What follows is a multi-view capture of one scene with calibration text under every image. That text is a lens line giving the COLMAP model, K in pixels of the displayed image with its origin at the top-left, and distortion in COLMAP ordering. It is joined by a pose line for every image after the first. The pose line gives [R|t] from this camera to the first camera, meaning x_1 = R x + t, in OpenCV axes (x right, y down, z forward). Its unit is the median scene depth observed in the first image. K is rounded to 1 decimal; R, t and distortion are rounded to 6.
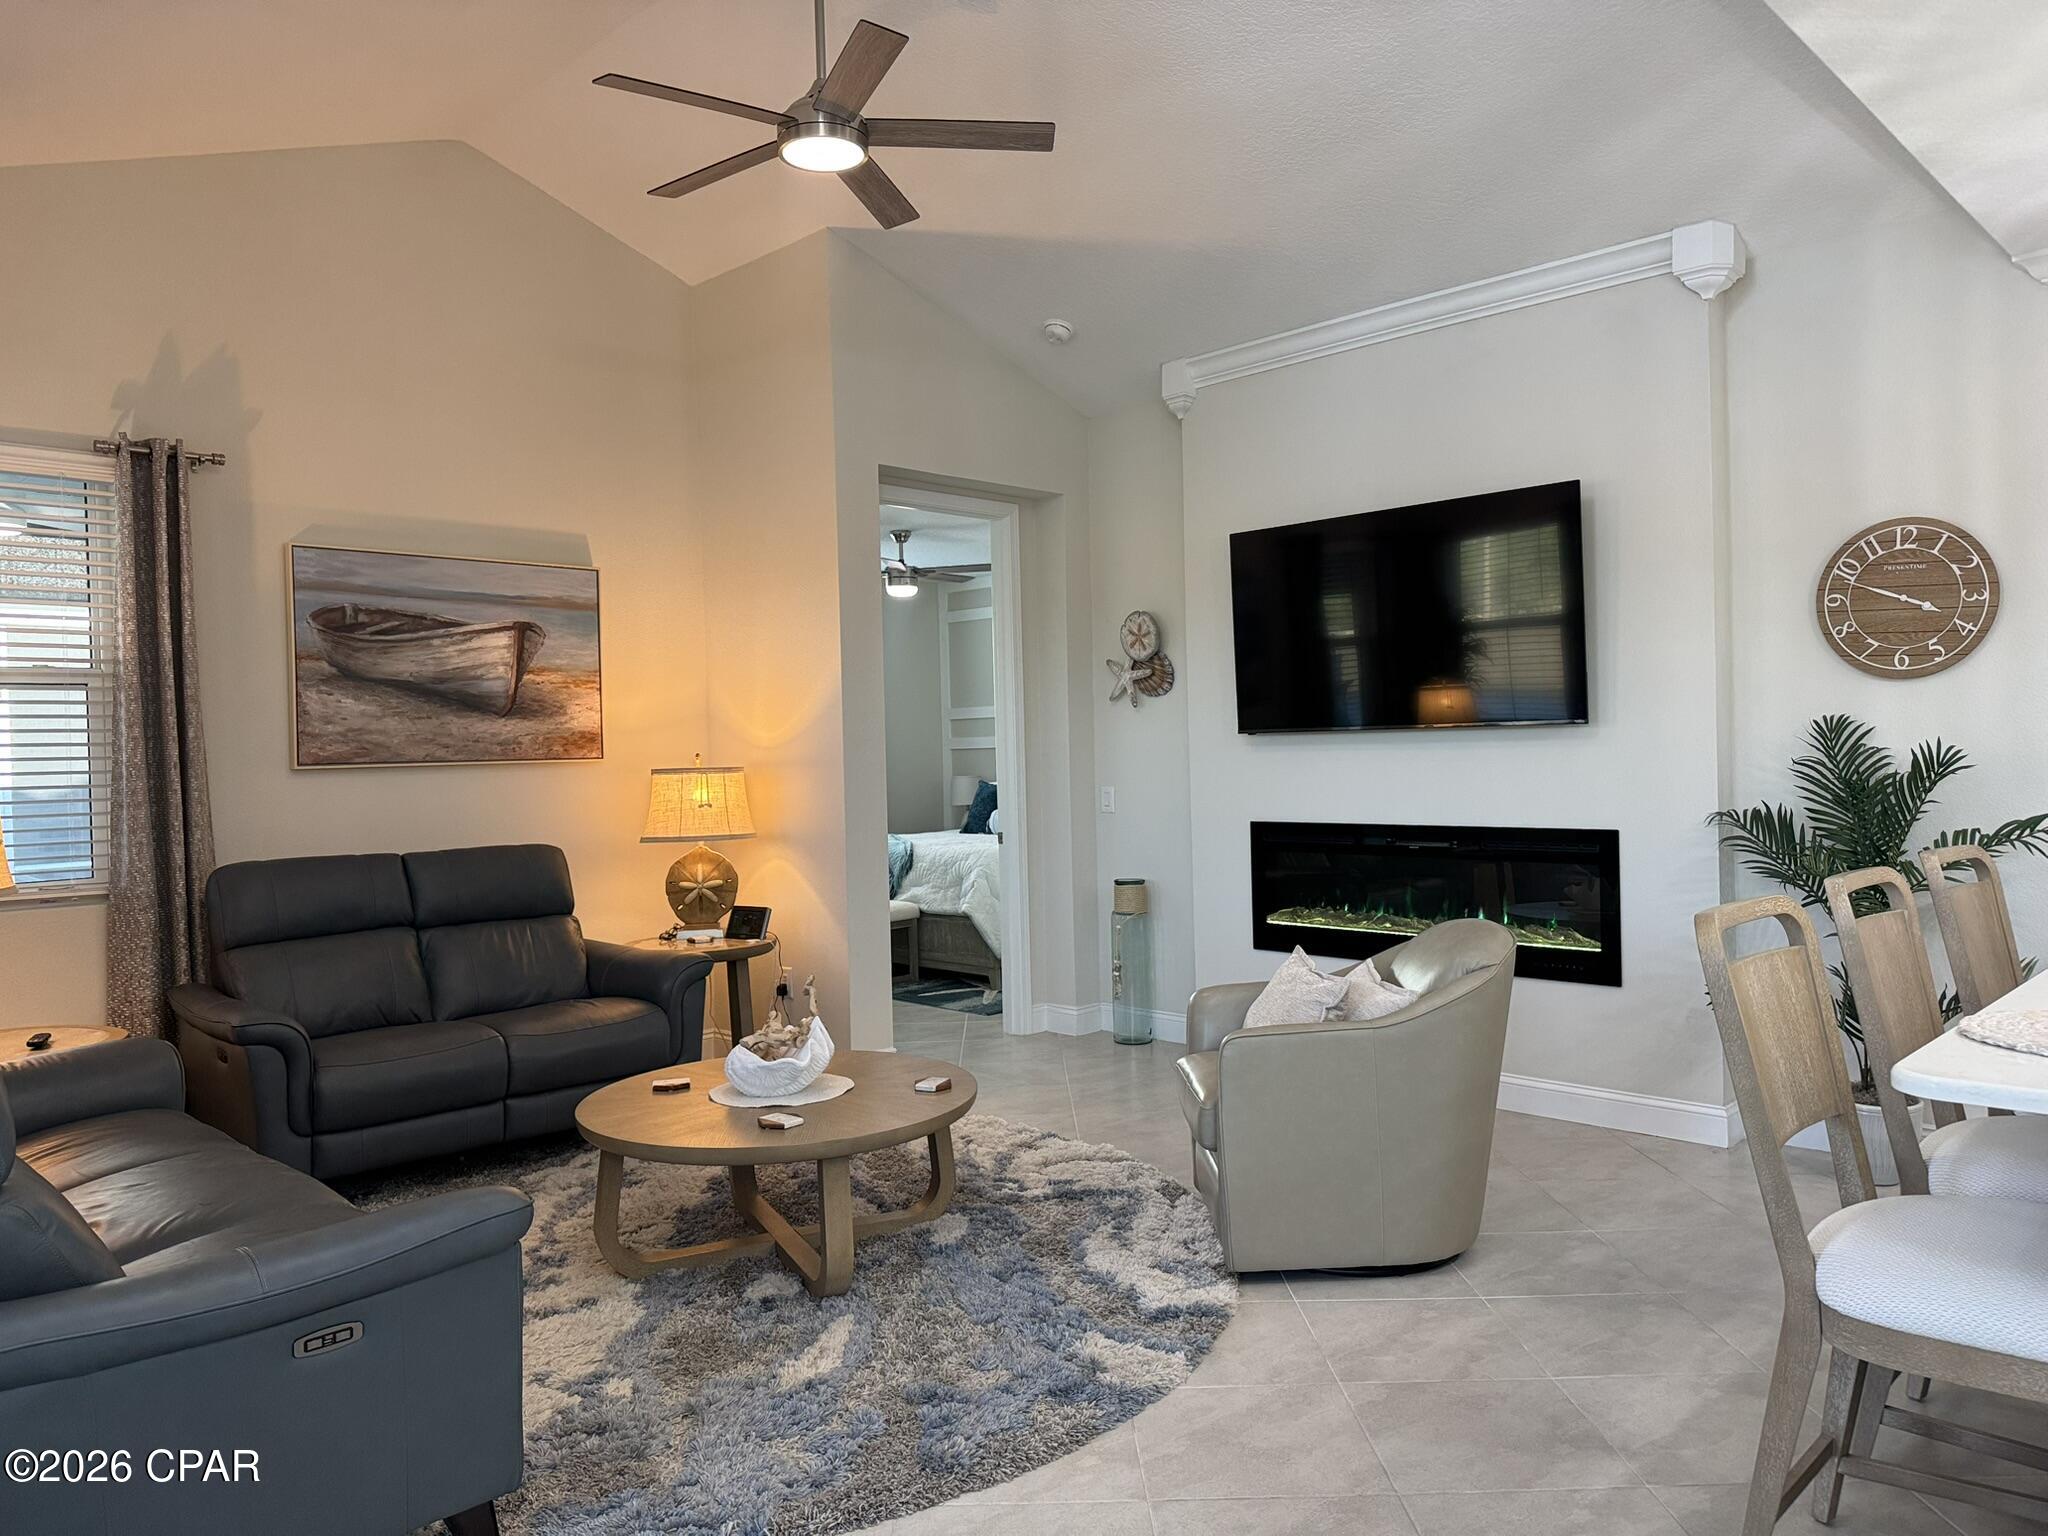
lens RADIAL K [[1439.0, 0, 1021.0], [0, 1439.0, 777.7], [0, 0, 1]] dist [0.120548, -0.197294]
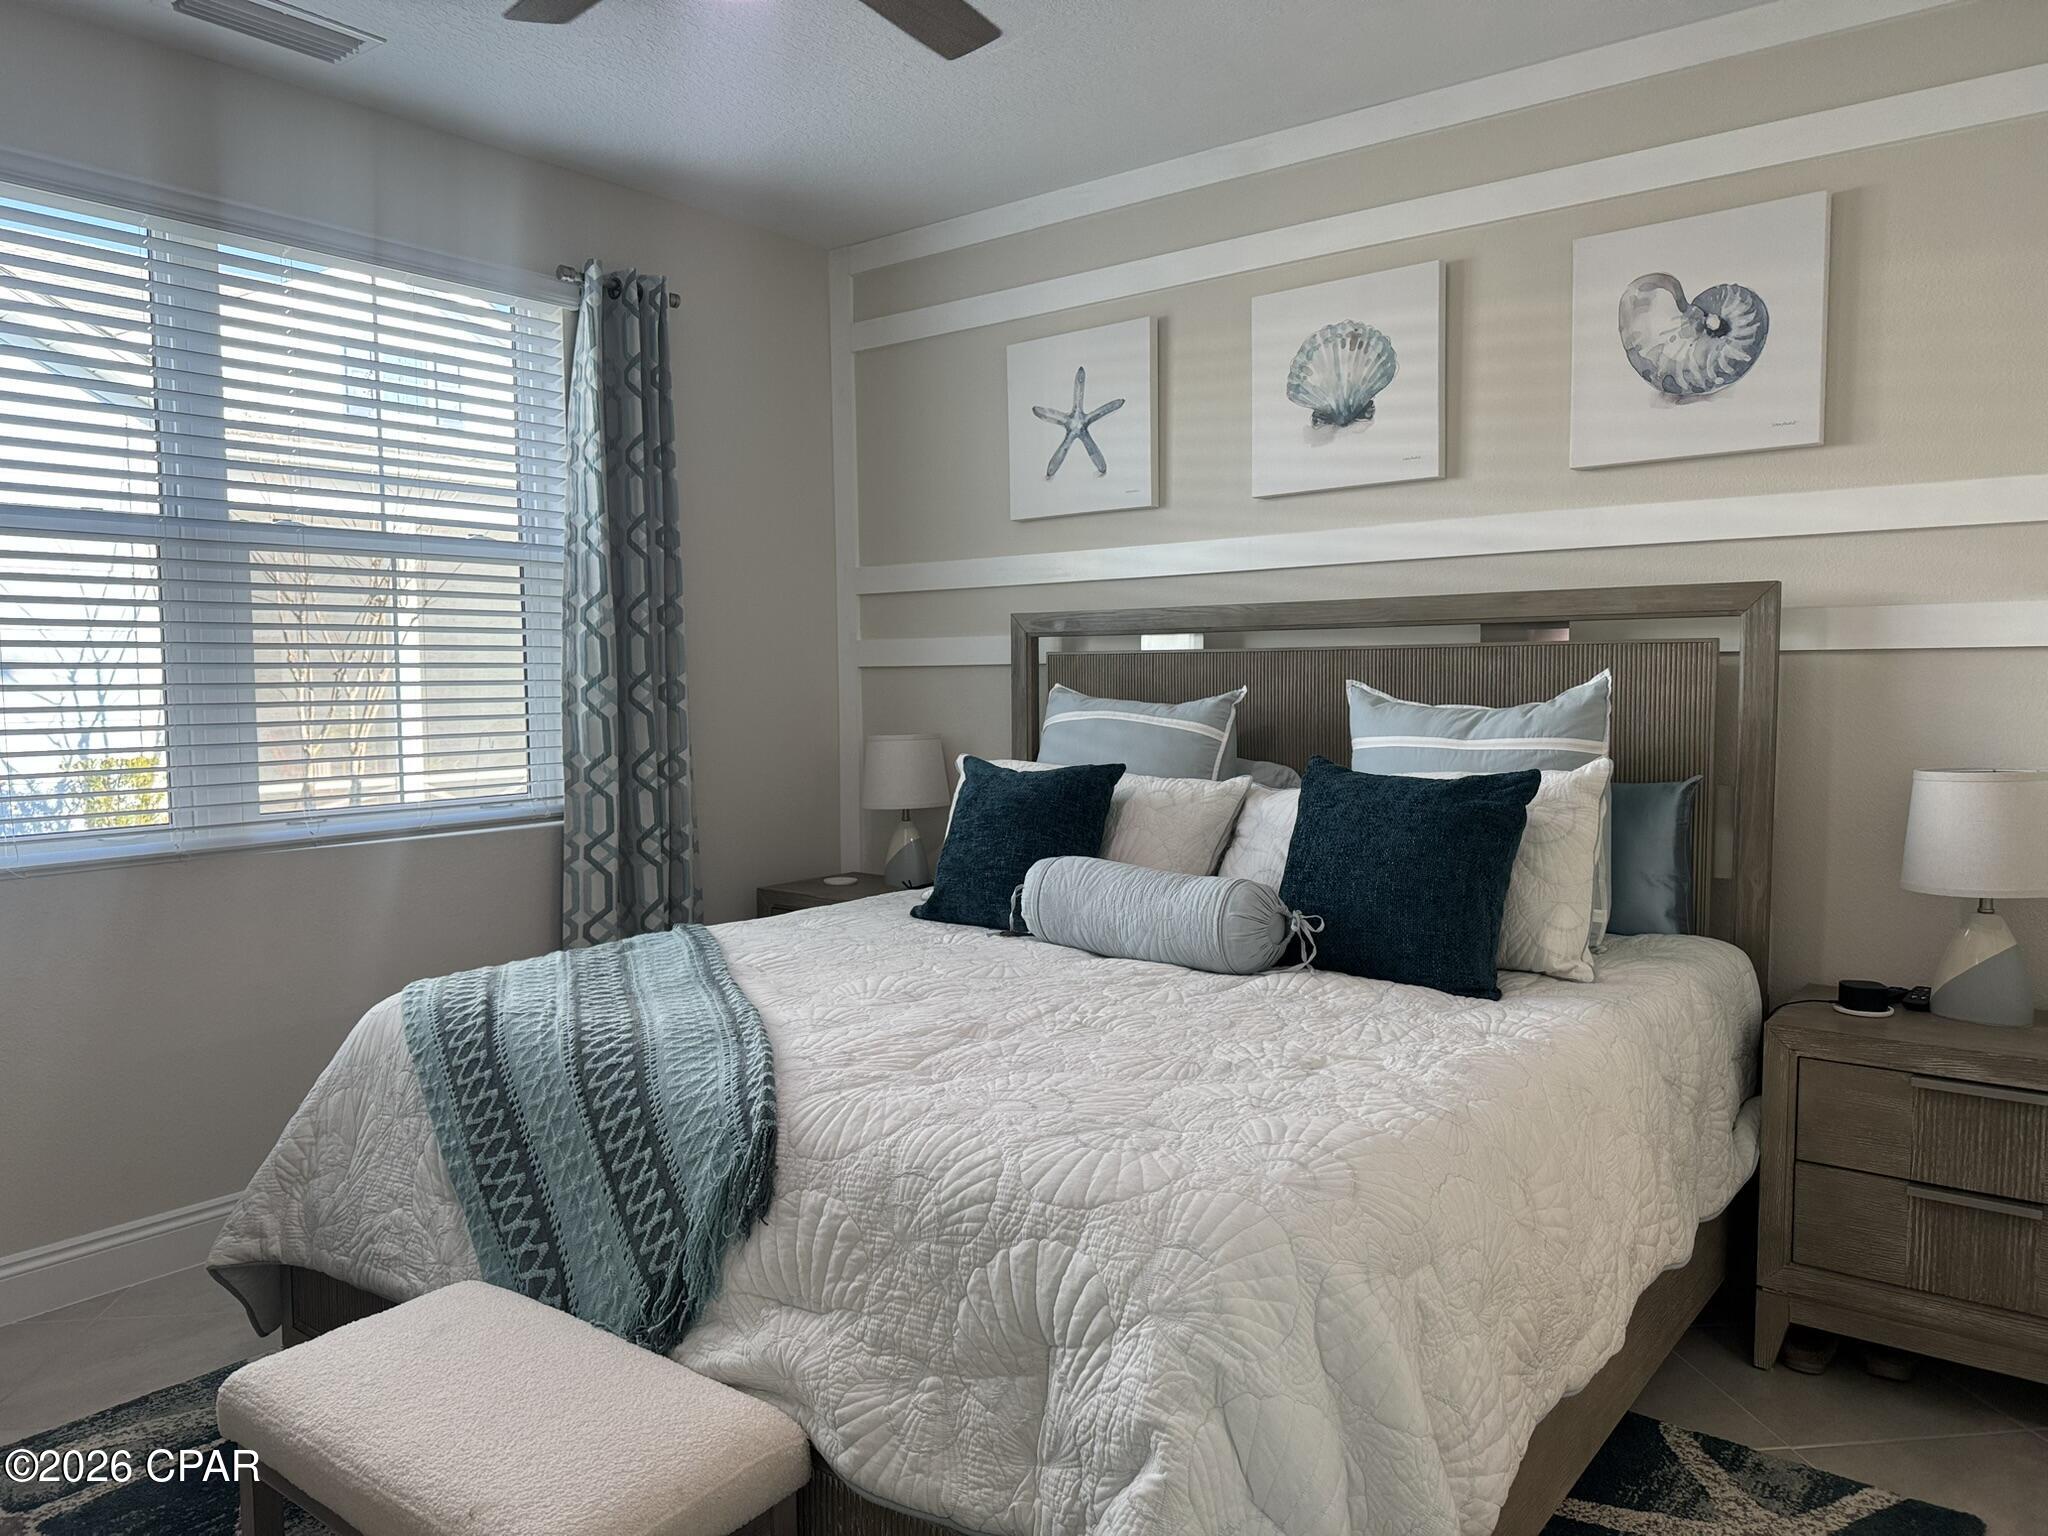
lens RADIAL K [[1439.0, 0, 1021.0], [0, 1439.0, 777.7], [0, 0, 1]] dist [0.120548, -0.197294]
pose [[0.994509, 0.004744, 0.104540, -0.054353], [-0.009970, 0.998723, 0.049522, -0.010420], [-0.104172, -0.050293, 0.993287, 0.691607]]
